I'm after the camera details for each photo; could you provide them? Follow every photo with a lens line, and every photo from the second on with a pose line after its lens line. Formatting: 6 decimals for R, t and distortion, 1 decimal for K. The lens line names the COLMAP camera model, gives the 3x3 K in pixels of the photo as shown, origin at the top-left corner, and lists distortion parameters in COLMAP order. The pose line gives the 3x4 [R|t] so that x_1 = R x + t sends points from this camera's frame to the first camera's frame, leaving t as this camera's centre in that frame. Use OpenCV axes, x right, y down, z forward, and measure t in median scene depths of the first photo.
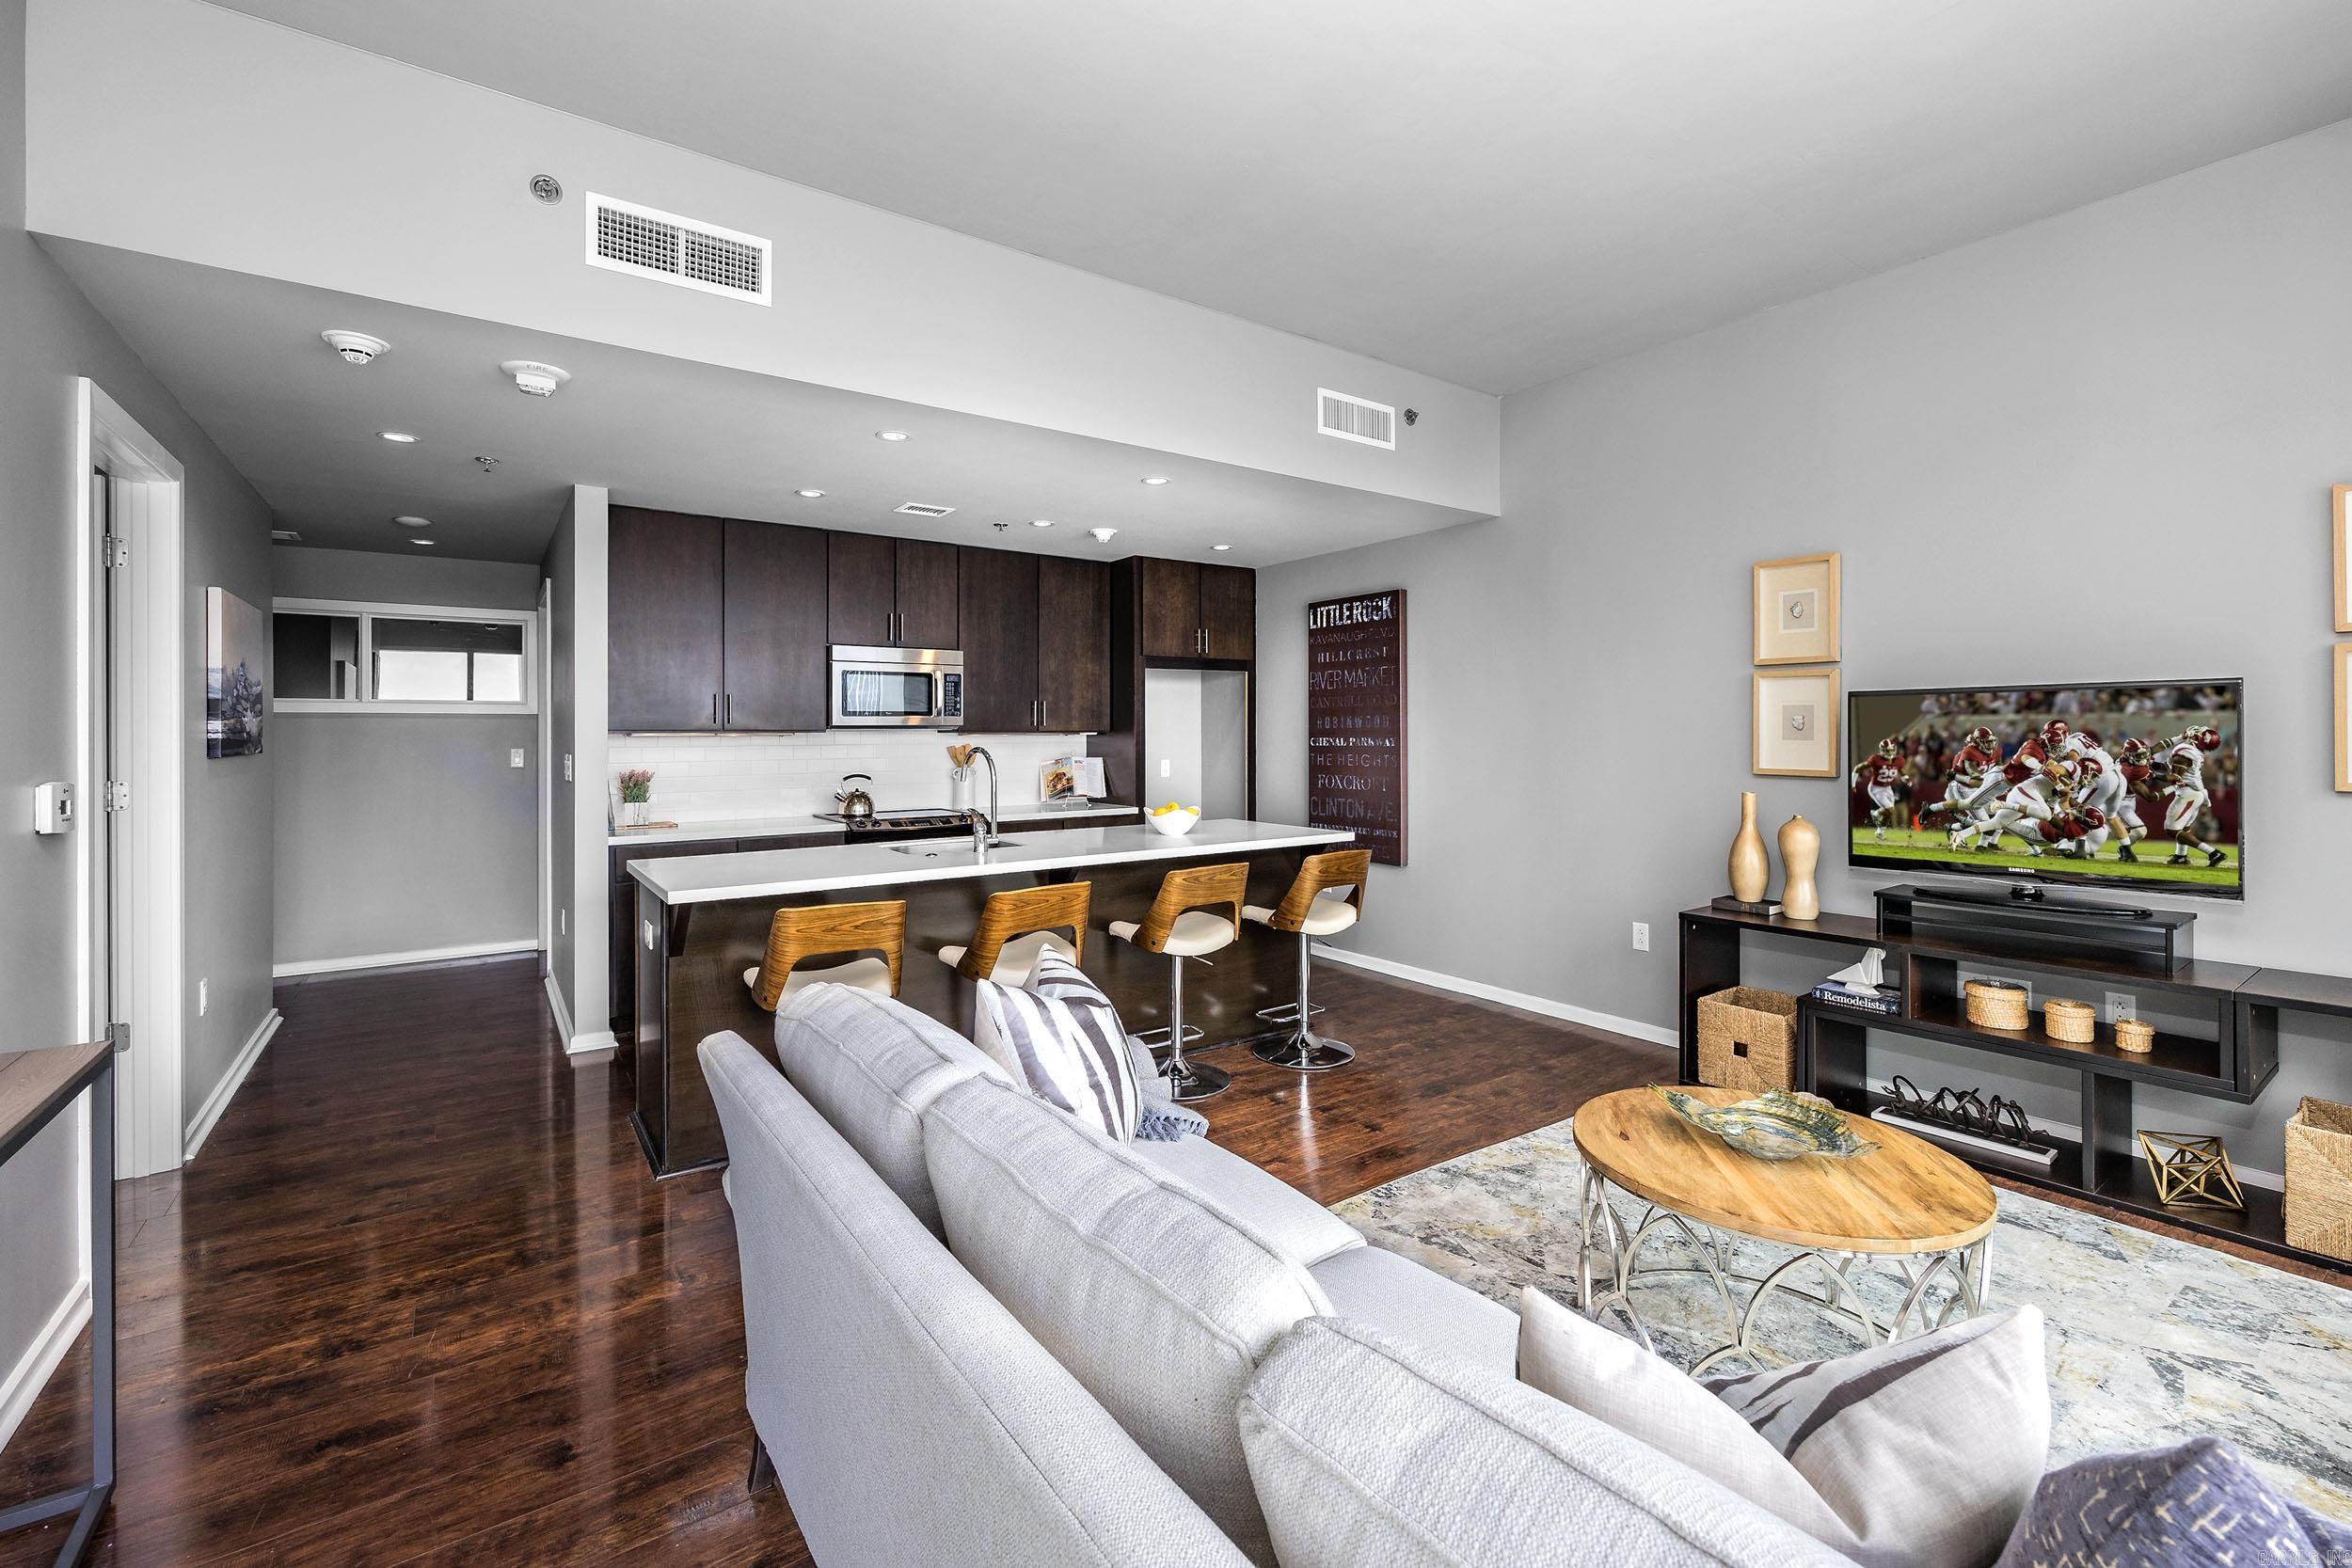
lens RADIAL K [[1125.5, 0, 1118.4], [0, 1125.5, 713.2], [0, 0, 1]] dist [0.000013, 0.000161]
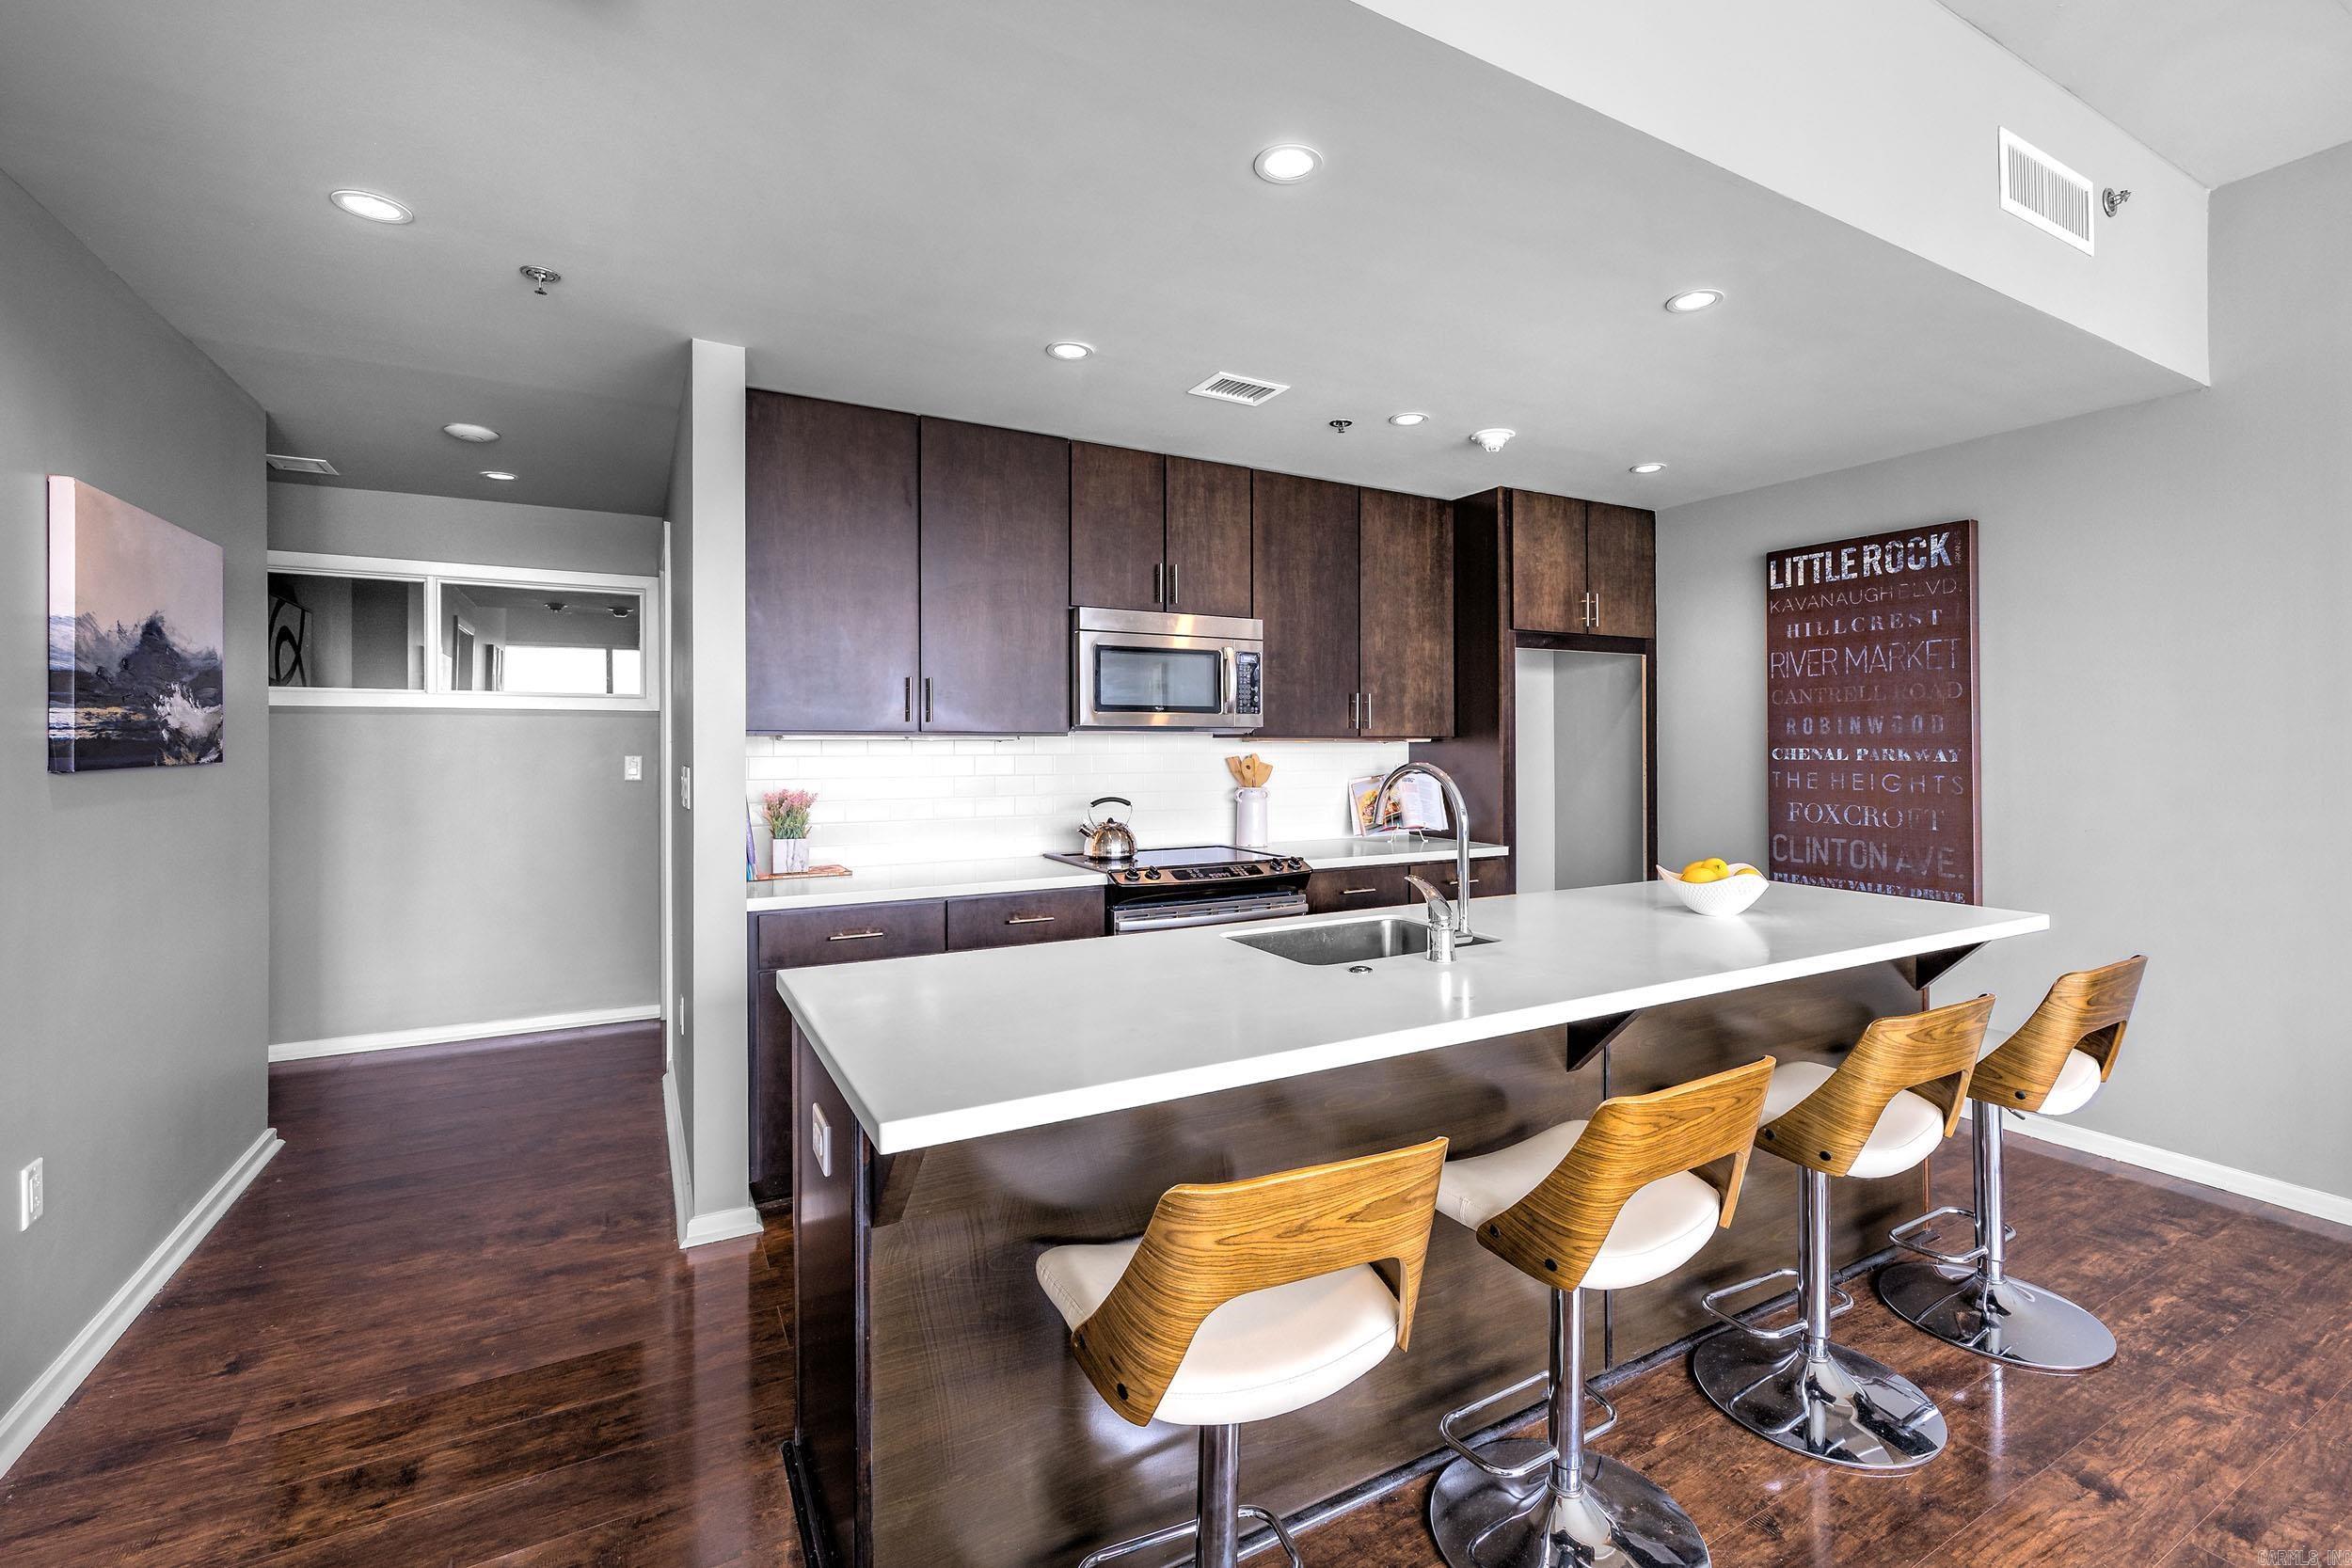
lens RADIAL K [[1012.7, 0, 1213.9], [0, 1012.7, 741.7], [0, 0, 1]] dist [0.000776, 0.000037]
pose [[0.999976, 0.006283, -0.002831, -0.170231], [-0.006231, 0.999818, 0.018043, 0.008987], [0.002944, -0.018025, 0.999833, 0.388650]]
